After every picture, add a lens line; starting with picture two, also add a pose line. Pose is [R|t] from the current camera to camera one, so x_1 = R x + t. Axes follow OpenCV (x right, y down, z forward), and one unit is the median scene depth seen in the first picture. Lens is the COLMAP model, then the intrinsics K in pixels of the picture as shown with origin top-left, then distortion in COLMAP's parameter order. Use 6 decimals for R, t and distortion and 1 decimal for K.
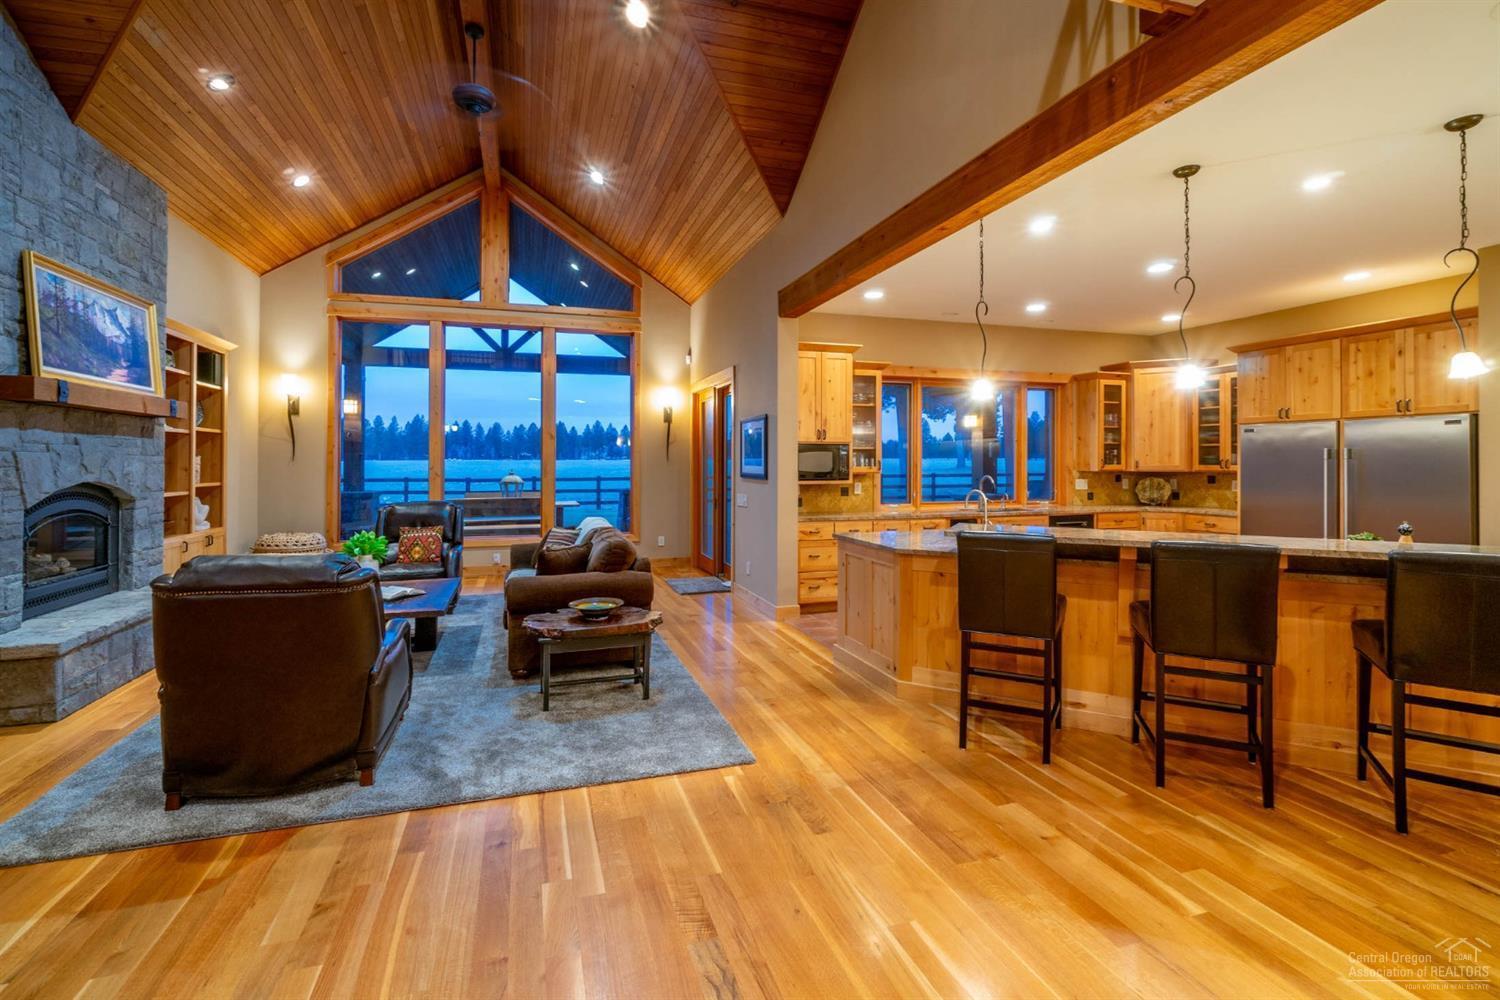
lens RADIAL K [[671.0, 0, 750.8], [0, 671.0, 459.3], [0, 0, 1]] dist [-0.007183, -0.000071]
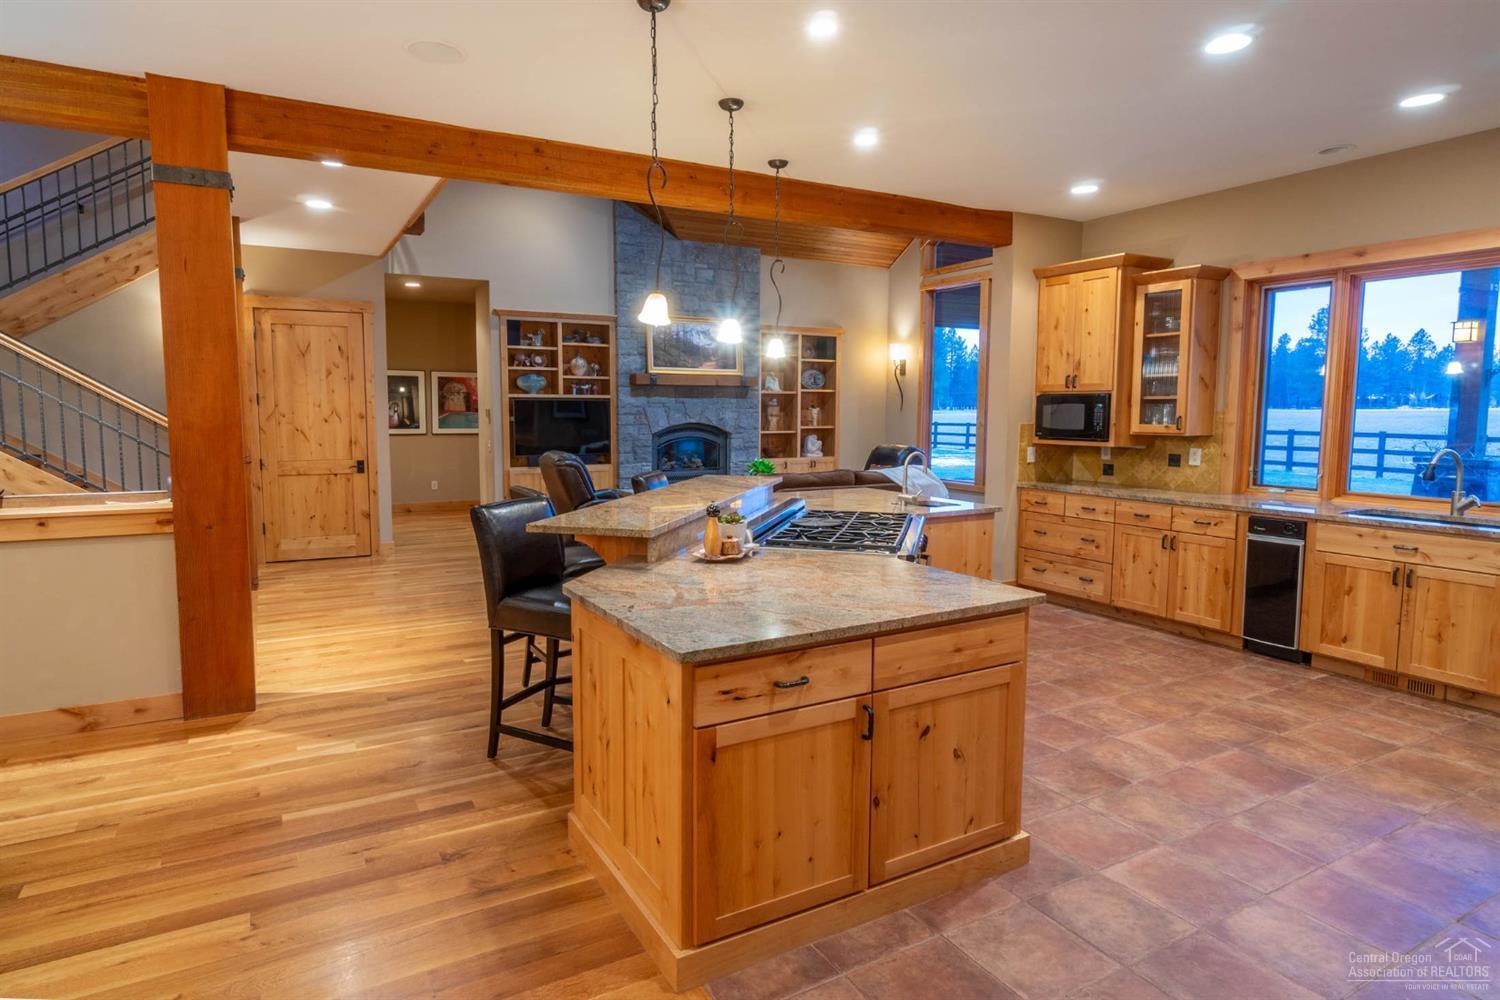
lens RADIAL K [[871.1, 0, 750.0], [0, 871.1, 500.0], [0, 0, 1]] dist [0.002049, -0.000462]
pose [[0.203675, 0.105688, -0.973317, 1.098348], [0.001305, 0.994126, 0.108221, -0.011601], [0.979038, -0.023312, 0.202341, 0.450252]]
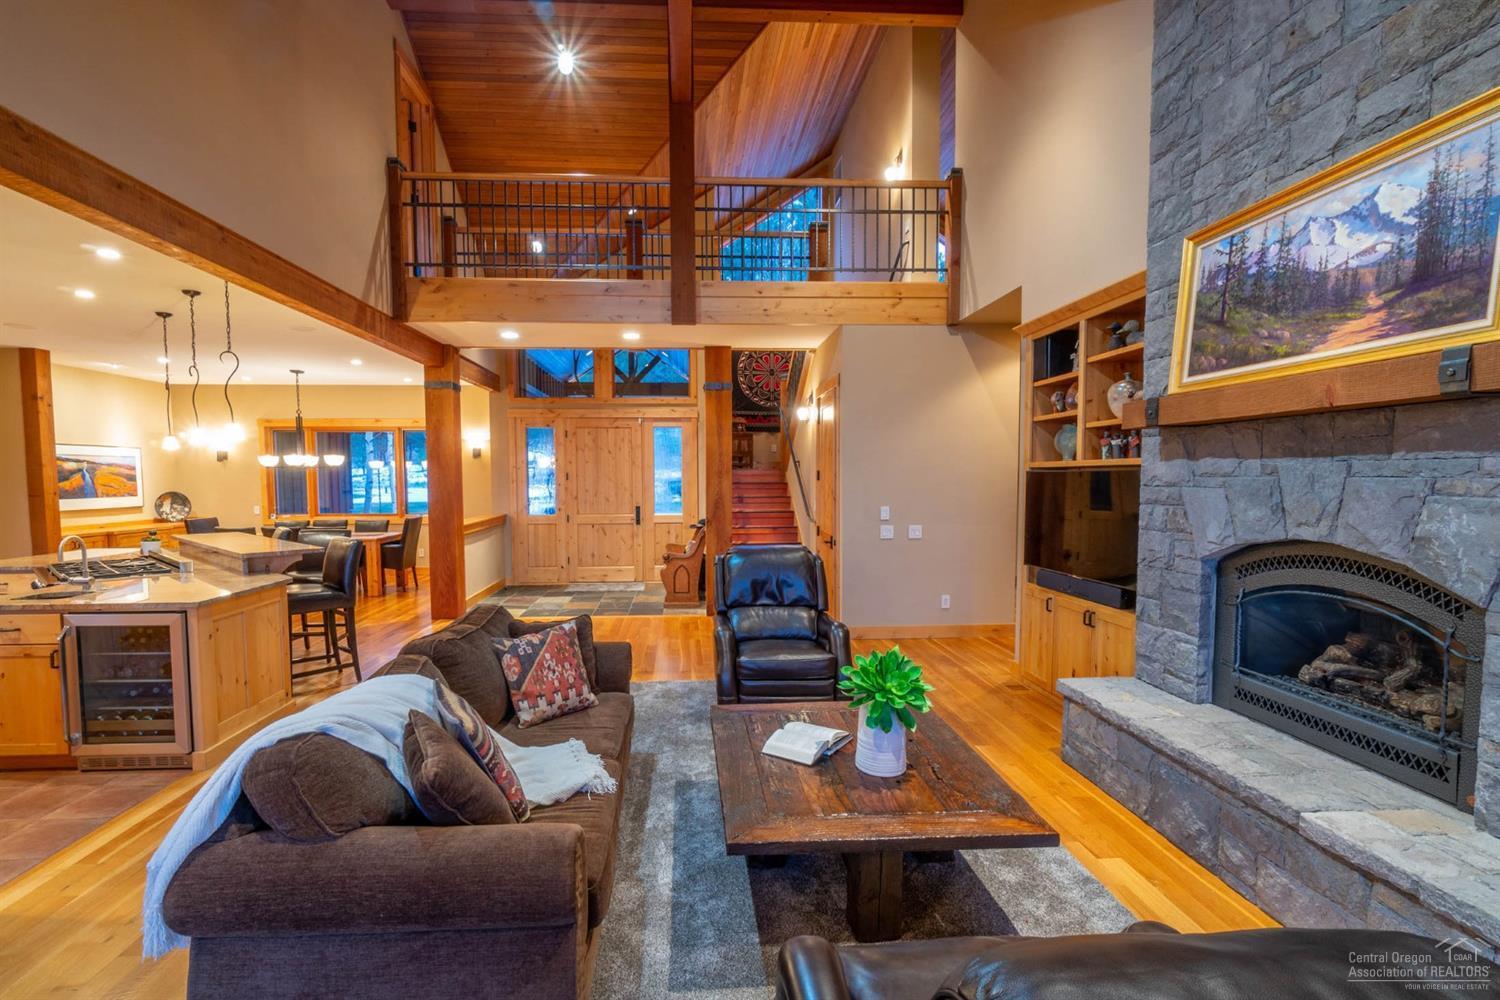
lens RADIAL K [[693.4, 0, 744.0], [0, 693.4, 520.7], [0, 0, 1]] dist [-0.000282, 0.000161]
pose [[-0.971774, -0.012137, 0.235603, -0.464978], [0.002140, 0.998181, 0.060248, -0.013862], [-0.235906, 0.059052, -0.969980, 1.190635]]
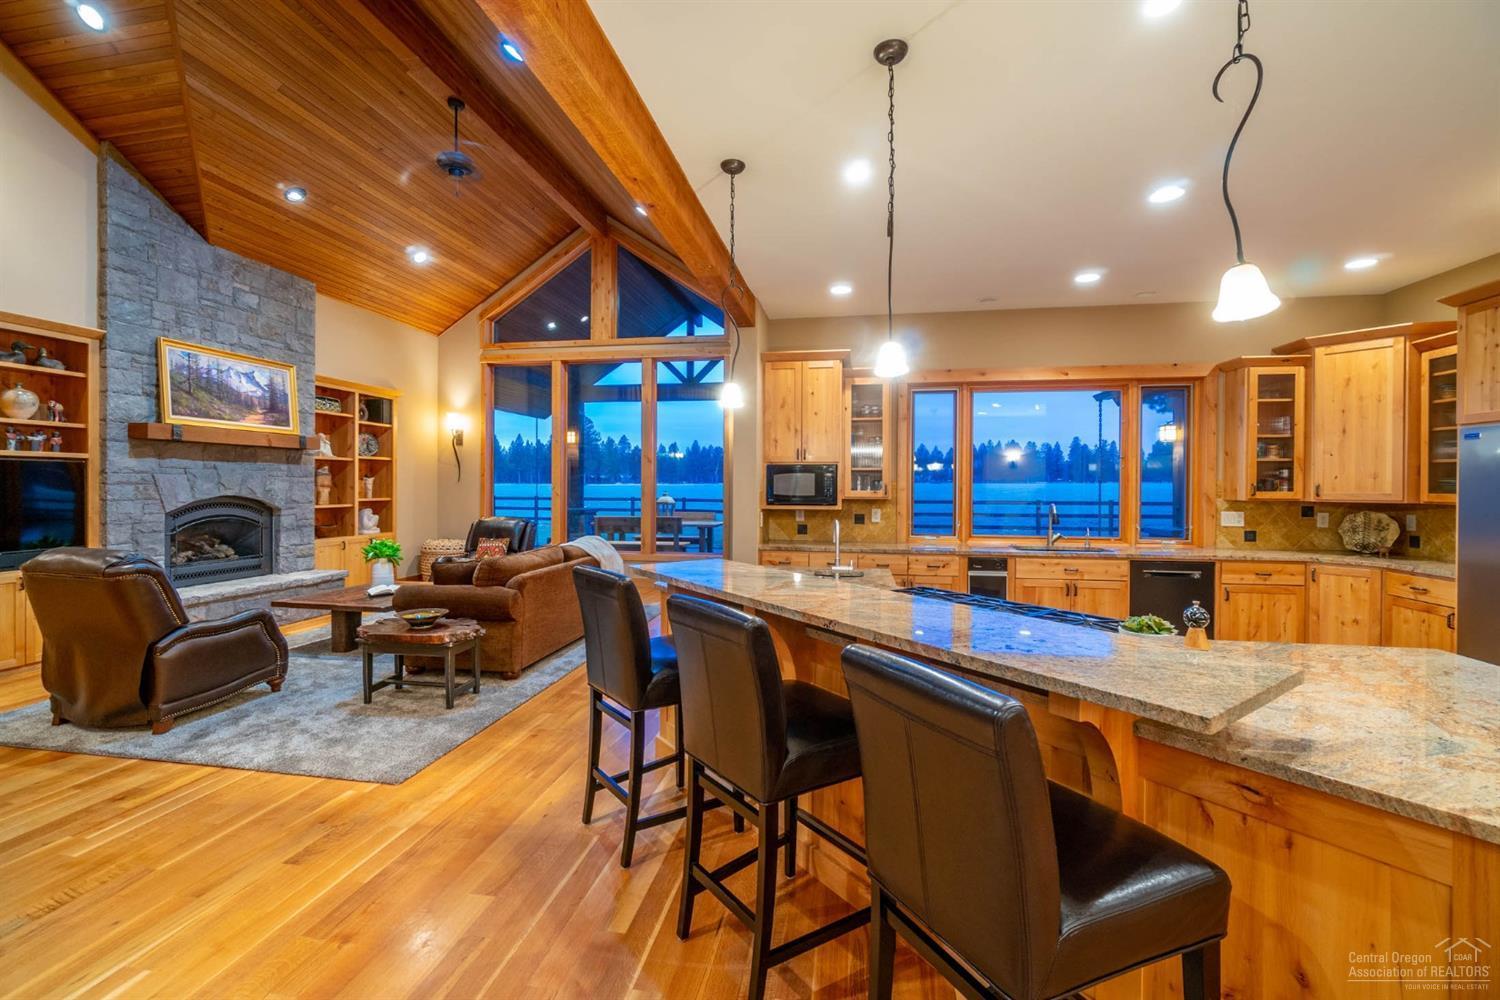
lens RADIAL K [[662.9, 0, 749.1], [0, 662.9, 490.4], [0, 0, 1]] dist [-0.003895, -0.000198]
pose [[0.886046, 0.009366, -0.463503, 0.454130], [-0.003999, 0.999913, 0.012561, 0.000832], [0.463580, -0.009276, 0.886006, 0.185663]]
